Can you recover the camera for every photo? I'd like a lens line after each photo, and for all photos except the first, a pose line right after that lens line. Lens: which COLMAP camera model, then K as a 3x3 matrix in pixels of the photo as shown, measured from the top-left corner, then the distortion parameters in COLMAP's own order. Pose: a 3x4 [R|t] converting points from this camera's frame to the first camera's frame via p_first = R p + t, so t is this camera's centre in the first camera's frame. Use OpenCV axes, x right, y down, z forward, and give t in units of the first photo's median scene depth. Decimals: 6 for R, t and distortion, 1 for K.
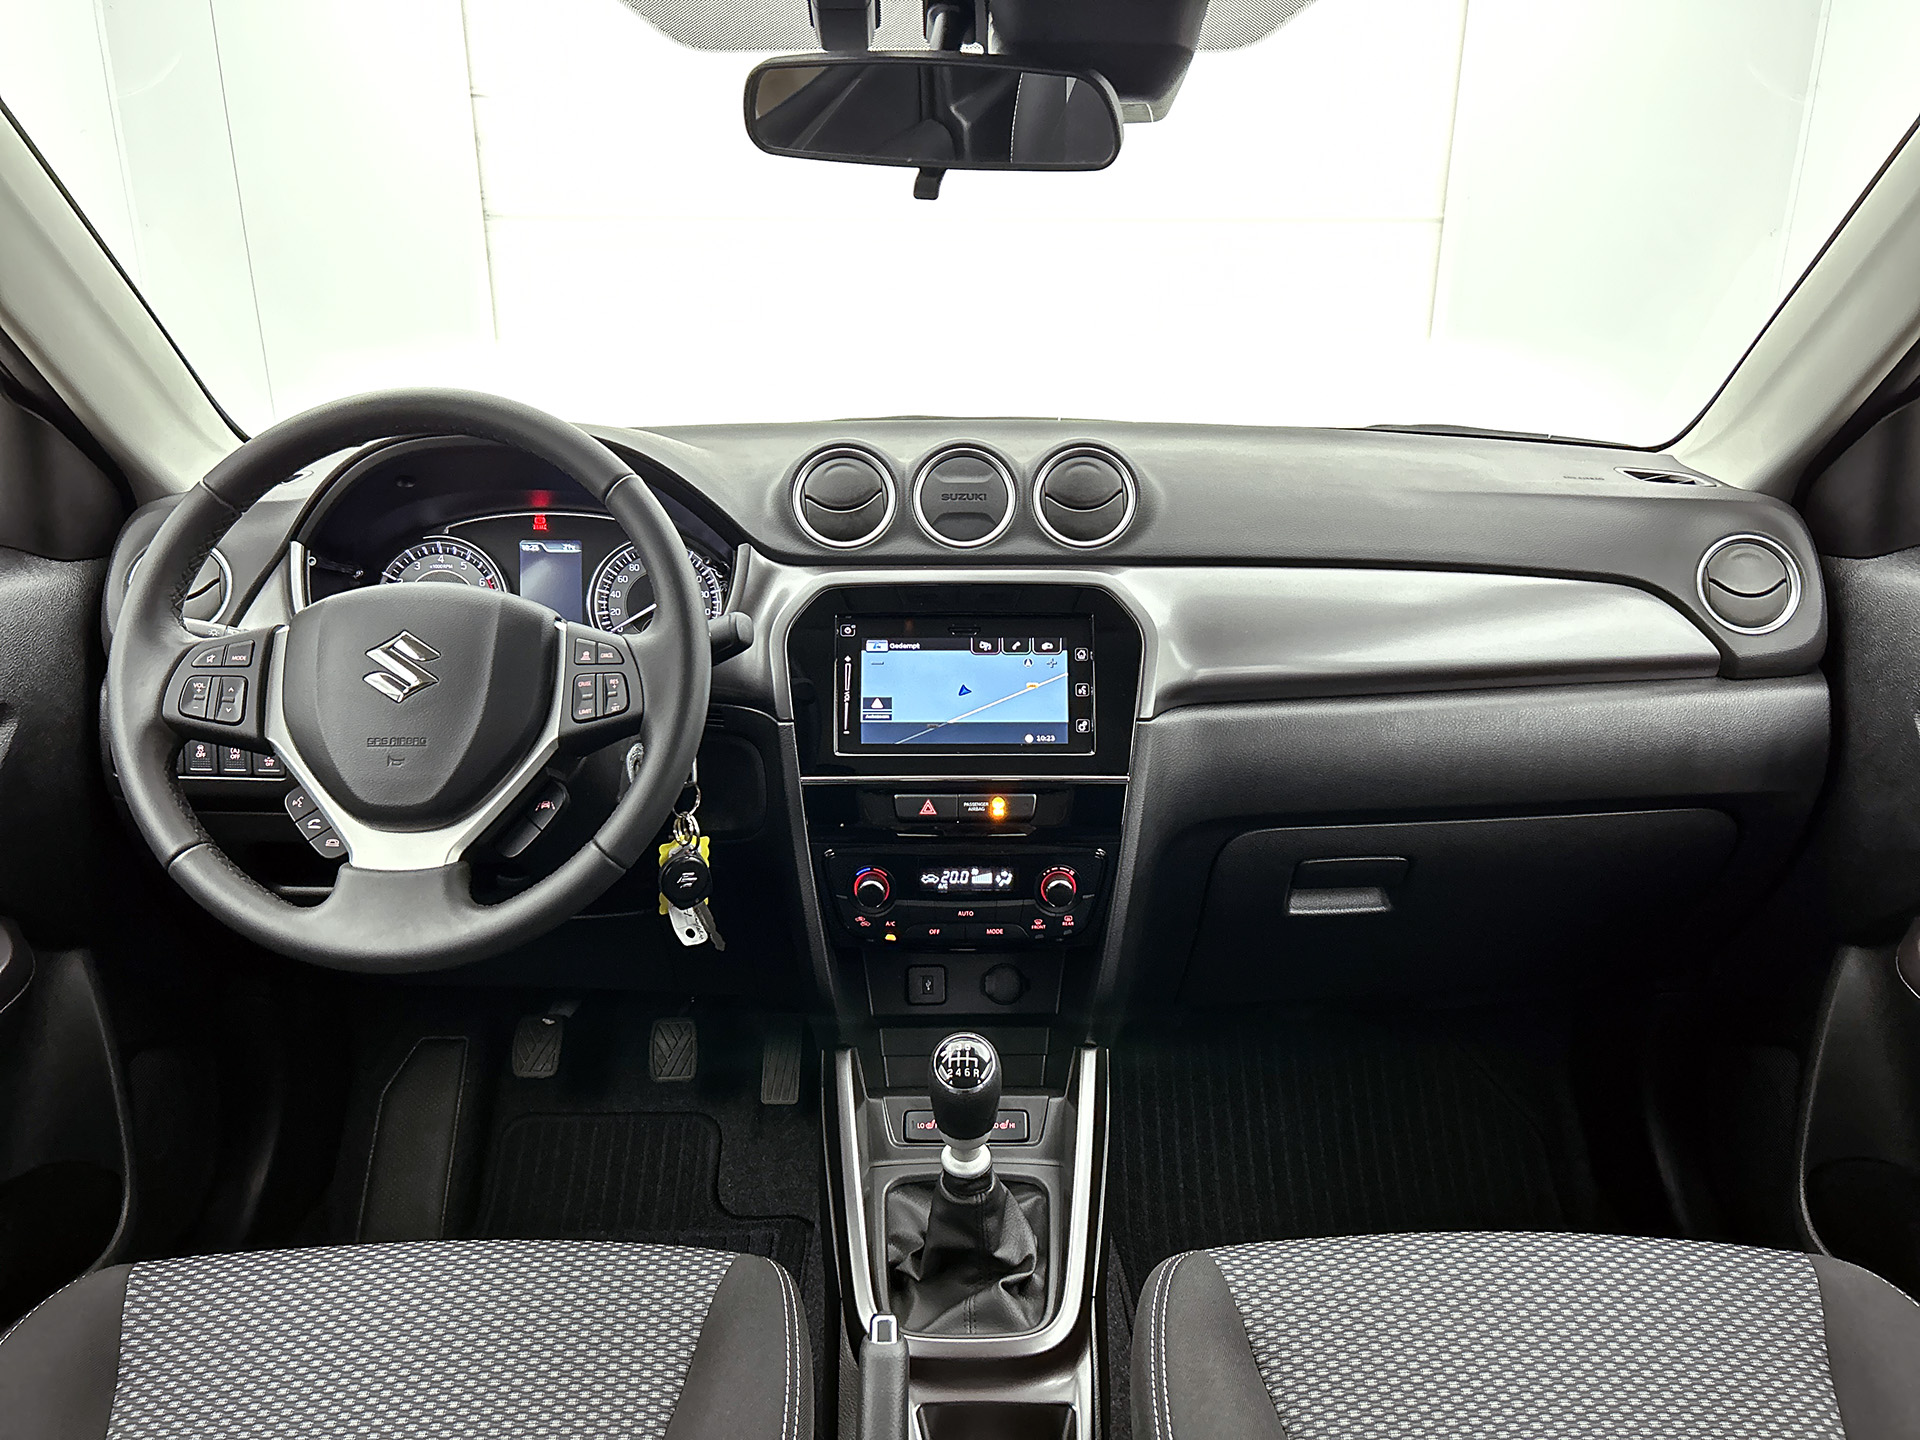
lens RADIAL K [[1456.2, 0, 960.0], [0, 1456.2, 720.0], [0, 0, 1]] dist [0.072350, -0.070482]
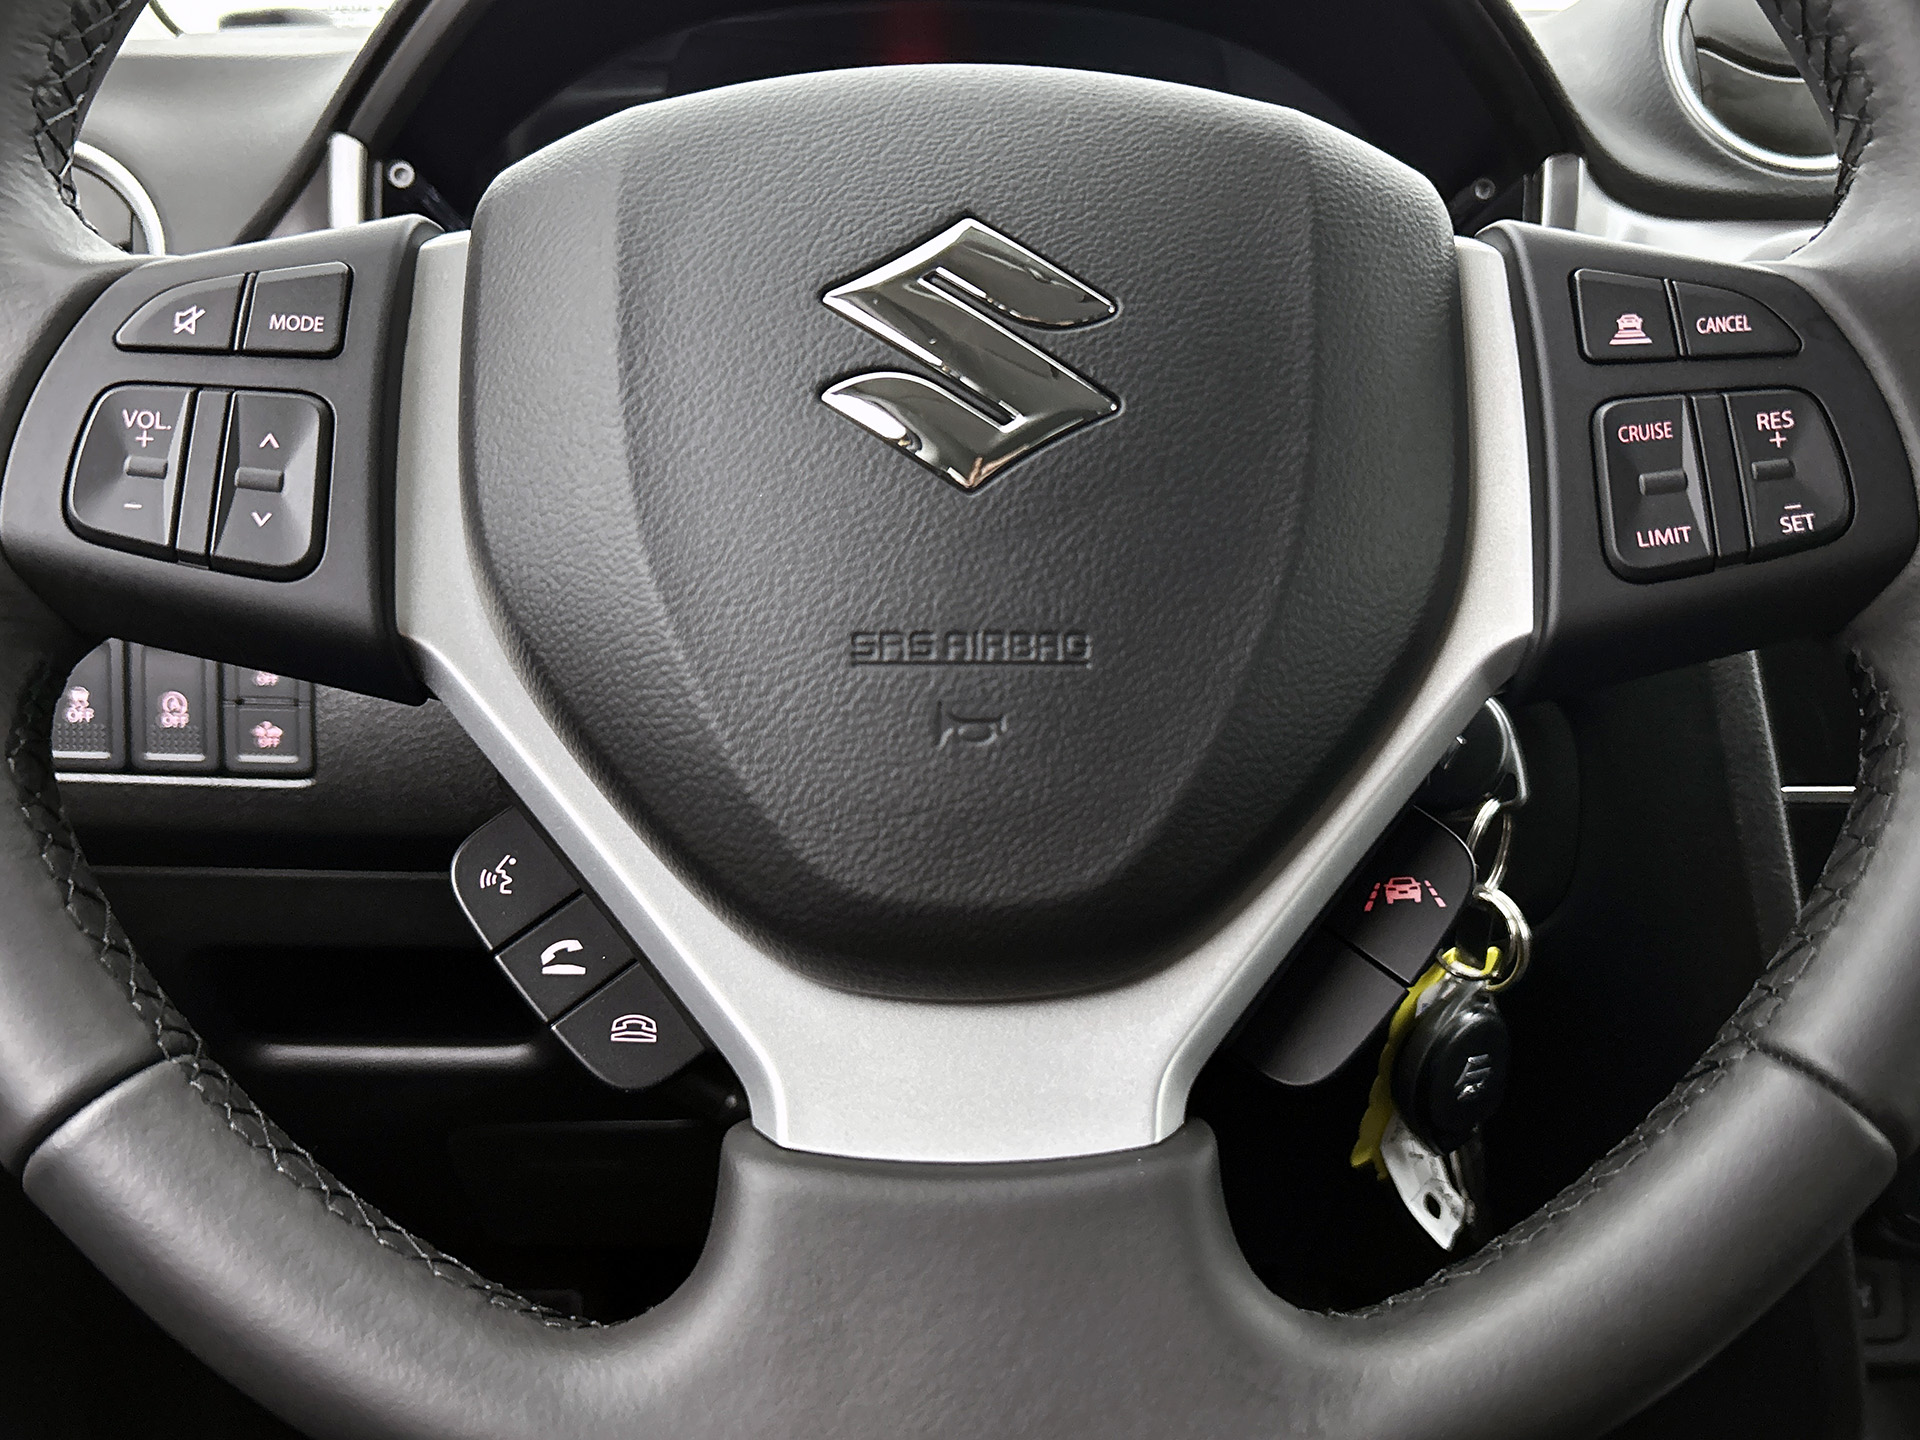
lens RADIAL K [[1637.1, 0, 960.0], [0, 1637.1, 720.0], [0, 0, 1]] dist [0.015156, 0.000176]
pose [[0.998452, 0.006272, 0.055267, -0.392680], [-0.006850, 0.999924, 0.010270, 0.024059], [-0.055198, -0.010632, 0.998419, 0.714145]]
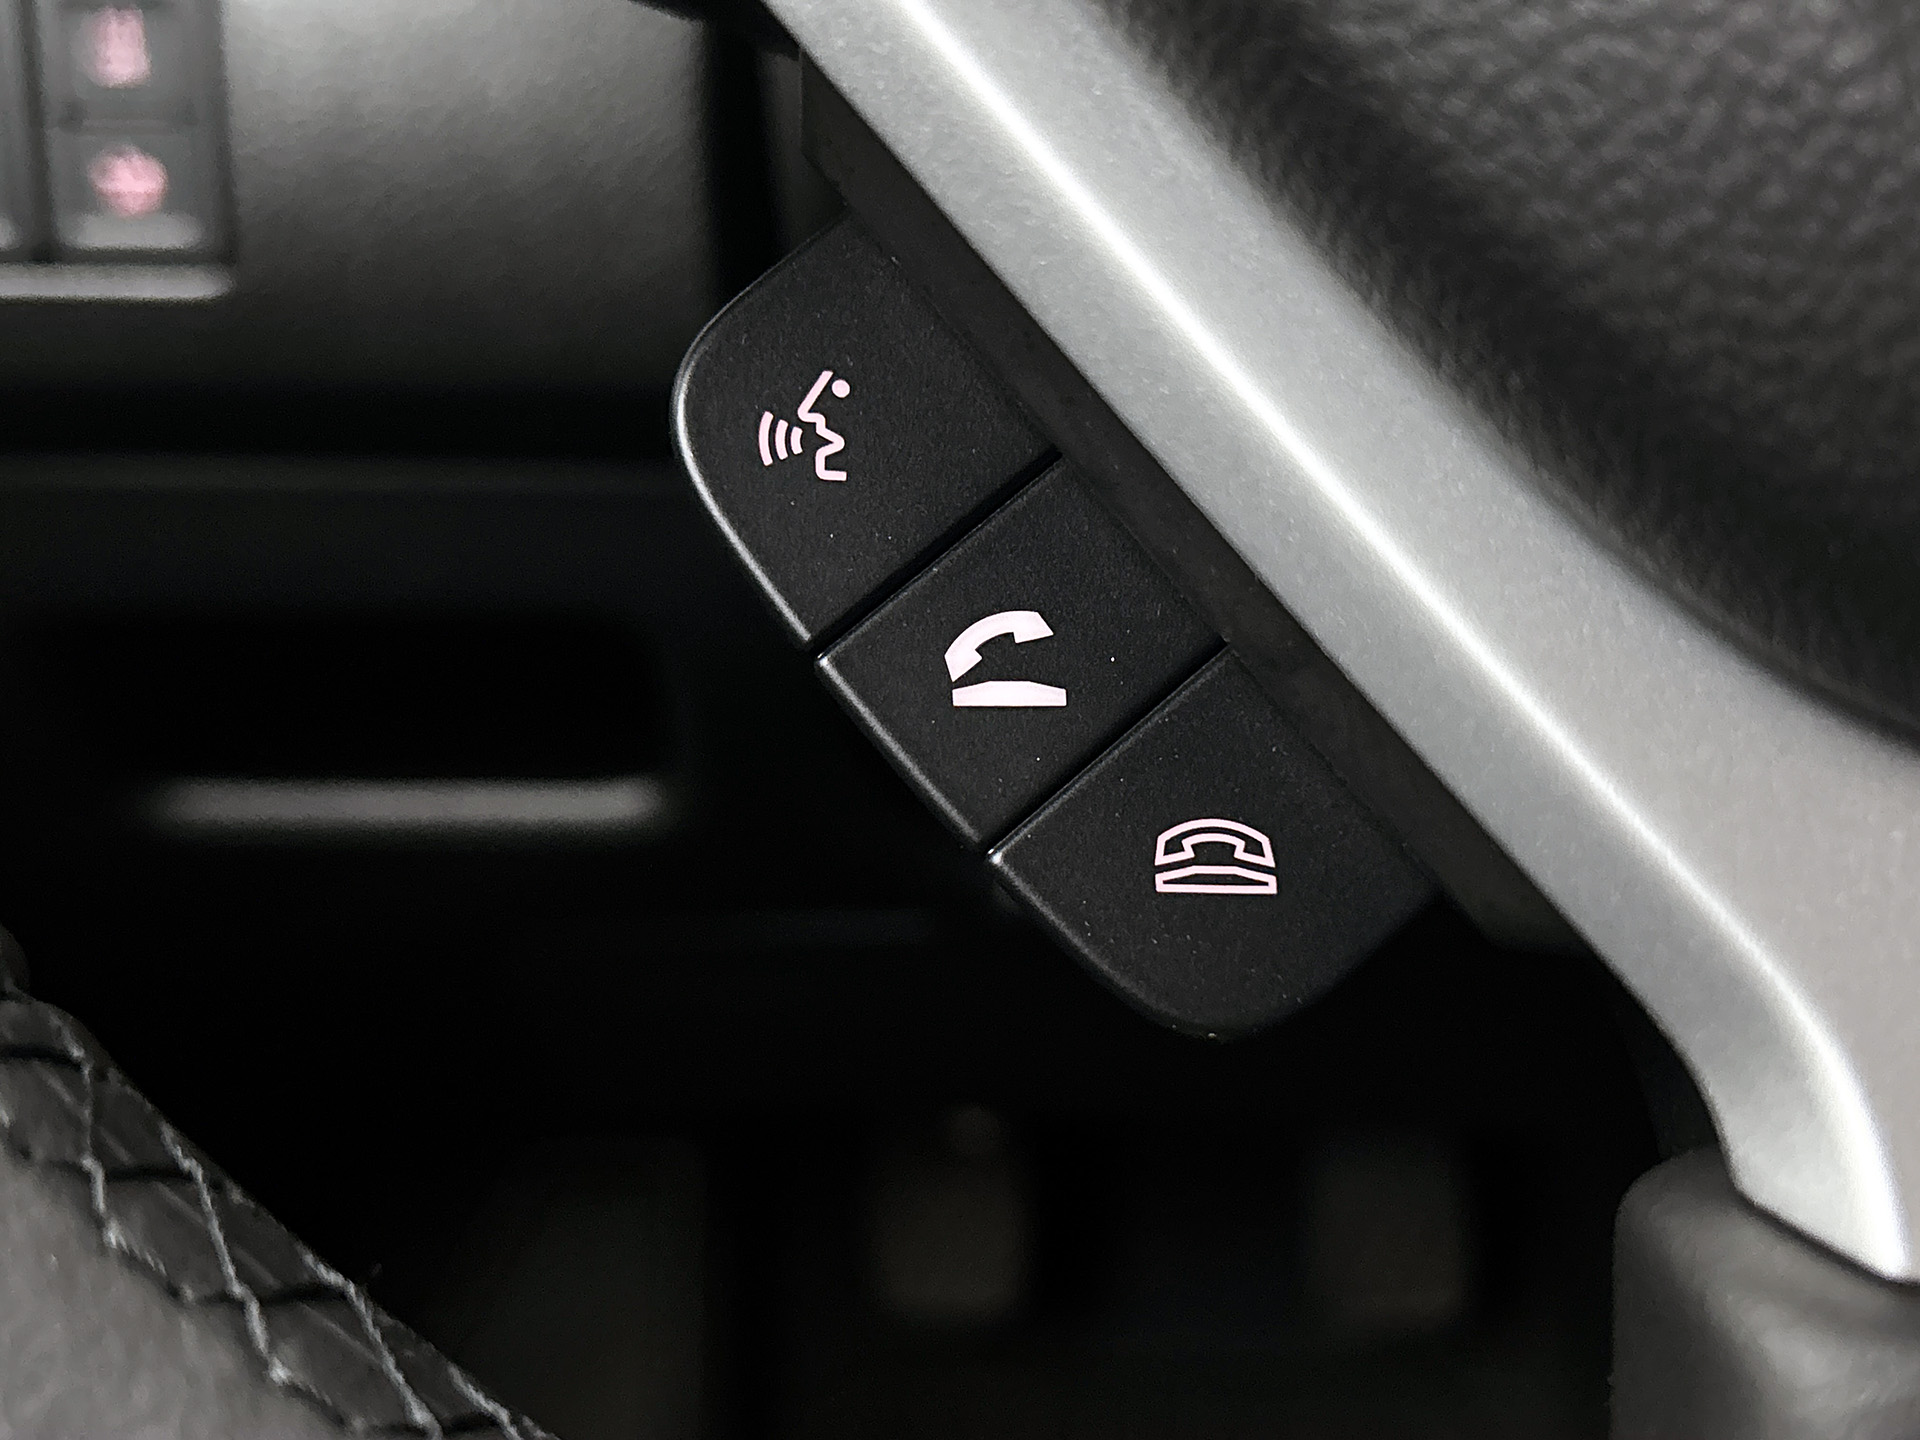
lens RADIAL K [[2304.5, 0, 960.0], [0, 2304.5, 720.0], [0, 0, 1]] dist [0.282414, -0.916596]
pose [[0.999792, -0.012562, -0.016065, -0.469064], [0.015502, 0.979984, 0.198472, 0.053031], [0.013251, -0.198680, 0.979975, 0.927070]]
